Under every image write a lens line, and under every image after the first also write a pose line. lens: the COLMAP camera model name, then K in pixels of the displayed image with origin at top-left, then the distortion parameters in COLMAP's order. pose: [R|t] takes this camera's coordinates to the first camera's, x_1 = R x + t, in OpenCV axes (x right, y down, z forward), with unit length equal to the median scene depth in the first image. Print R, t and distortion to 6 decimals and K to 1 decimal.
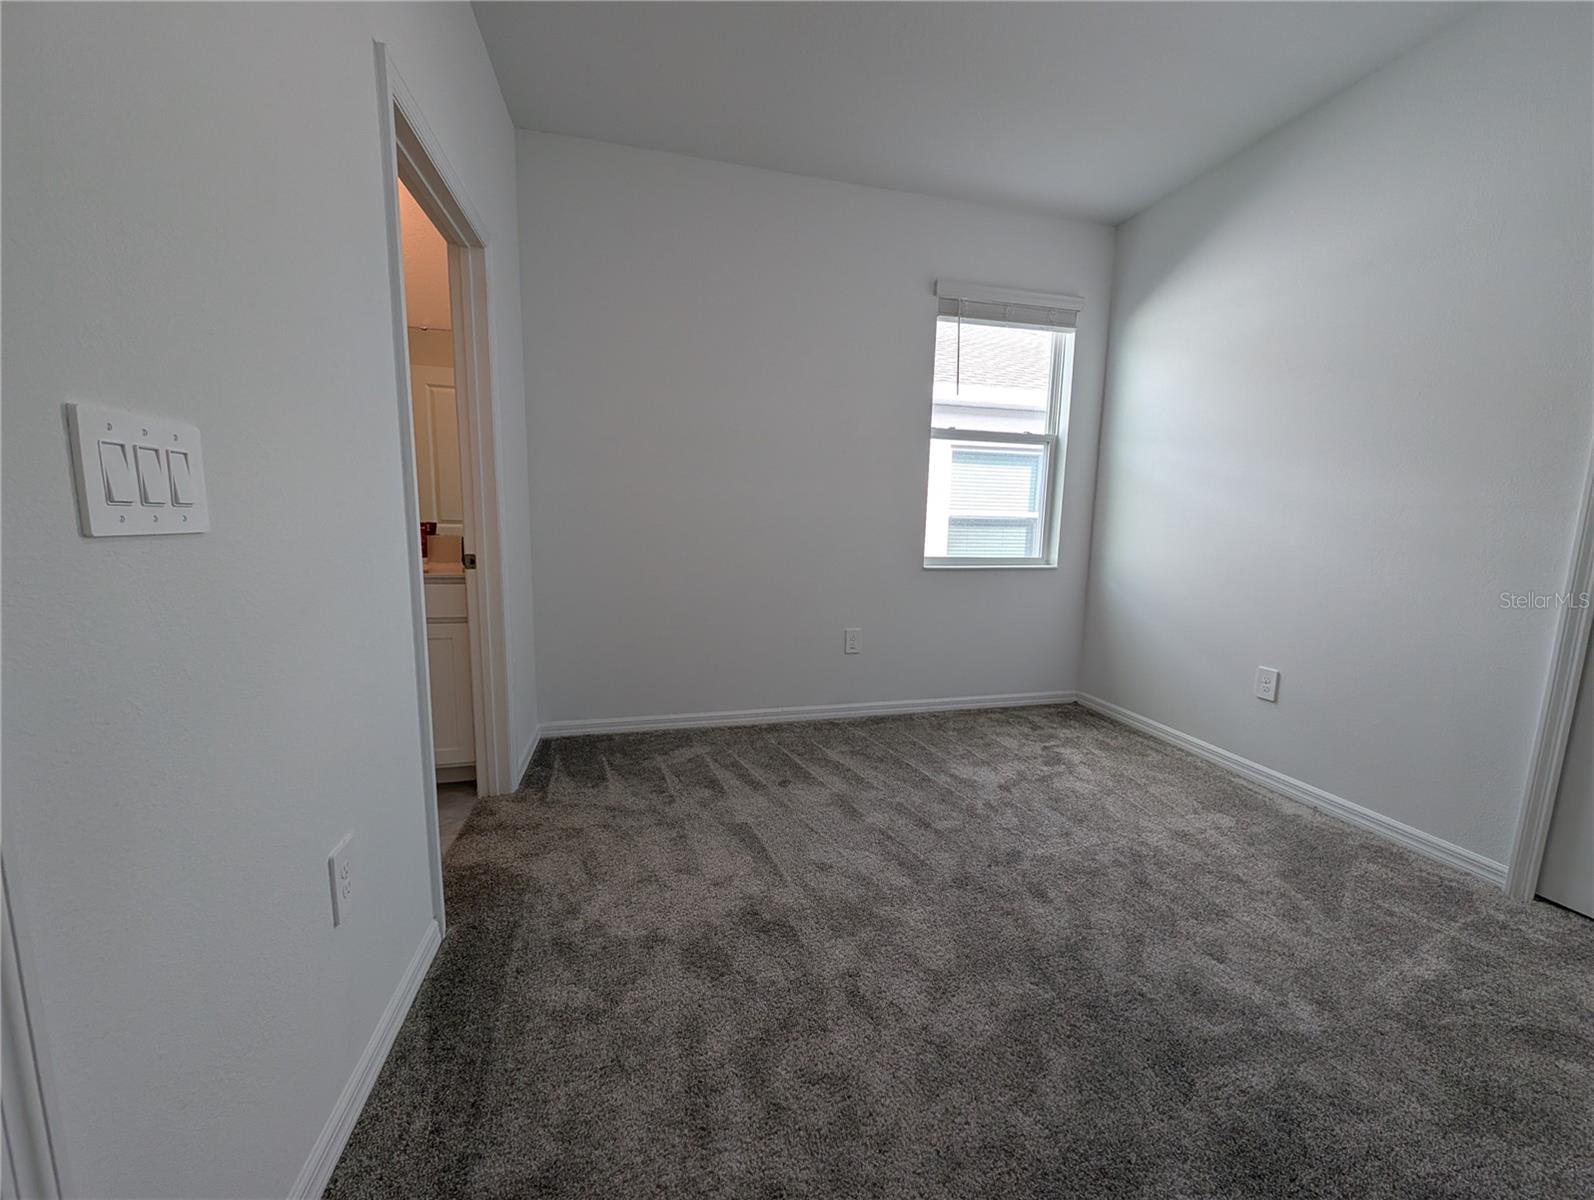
lens RADIAL K [[599.6, 0, 799.0], [0, 599.6, 602.0], [0, 0, 1]] dist [0.002050, -0.001770]
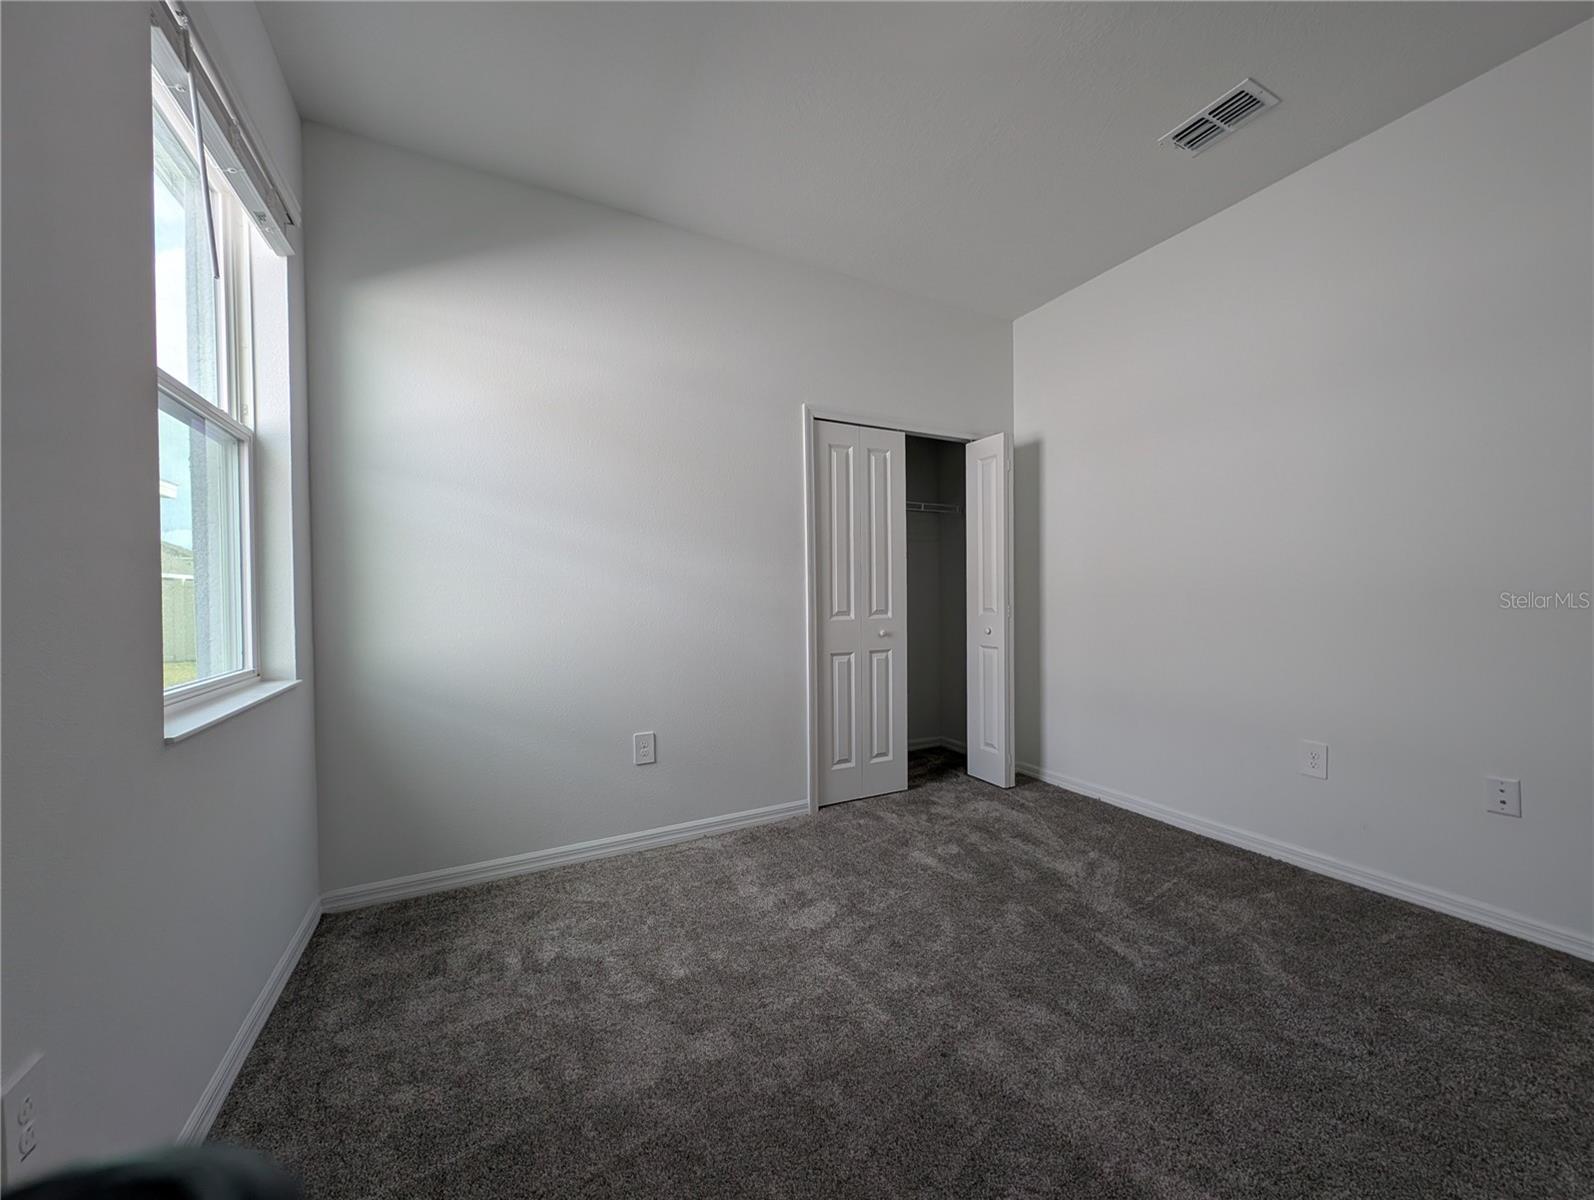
lens RADIAL K [[599.6, 0, 801.7], [0, 599.6, 600.4], [0, 0, 1]] dist [0.002050, -0.001770]
pose [[-0.237394, -0.027277, 0.971030, -0.212311], [0.145588, 0.987316, 0.063328, -0.112005], [-0.960442, 0.156404, -0.230412, 0.787213]]
